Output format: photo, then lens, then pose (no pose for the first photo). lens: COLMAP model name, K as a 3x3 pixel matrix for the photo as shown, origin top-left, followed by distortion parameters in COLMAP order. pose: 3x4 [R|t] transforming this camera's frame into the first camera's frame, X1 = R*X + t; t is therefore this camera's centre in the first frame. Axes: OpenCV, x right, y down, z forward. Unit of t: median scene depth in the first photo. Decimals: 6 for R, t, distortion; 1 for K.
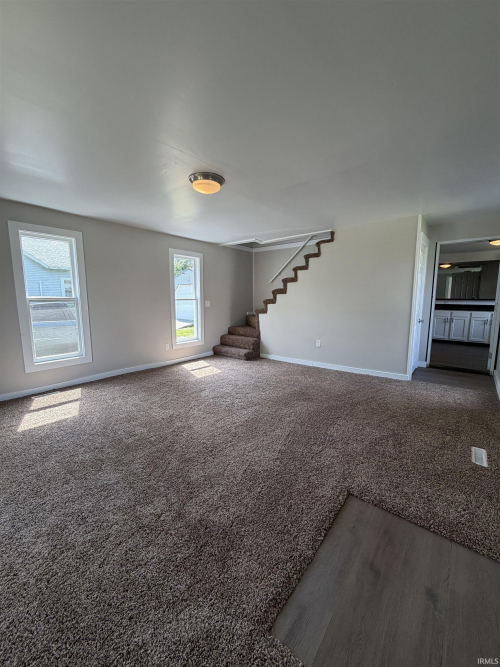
lens RADIAL K [[270.3, 0, 250.0], [0, 270.3, 333.5], [0, 0, 1]] dist [0.000712, 0.000070]
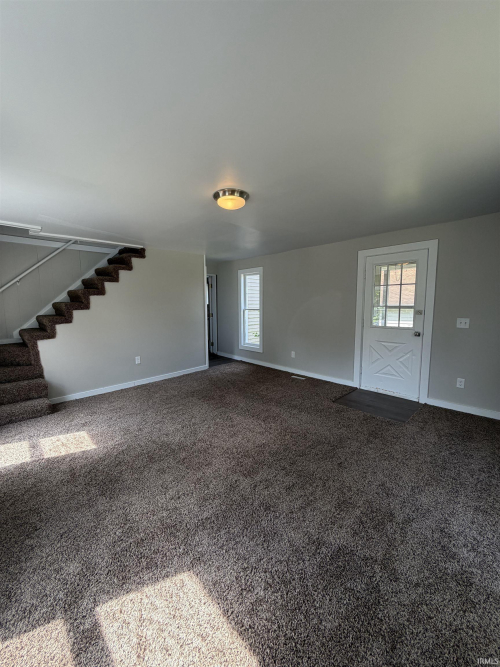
lens RADIAL K [[270.3, 0, 250.0], [0, 270.3, 333.5], [0, 0, 1]] dist [0.000712, 0.000070]
pose [[0.109795, -0.100968, 0.988813, -0.764012], [0.156310, 0.984203, 0.083141, -0.088921], [-0.981587, 0.145433, 0.123843, 0.576903]]
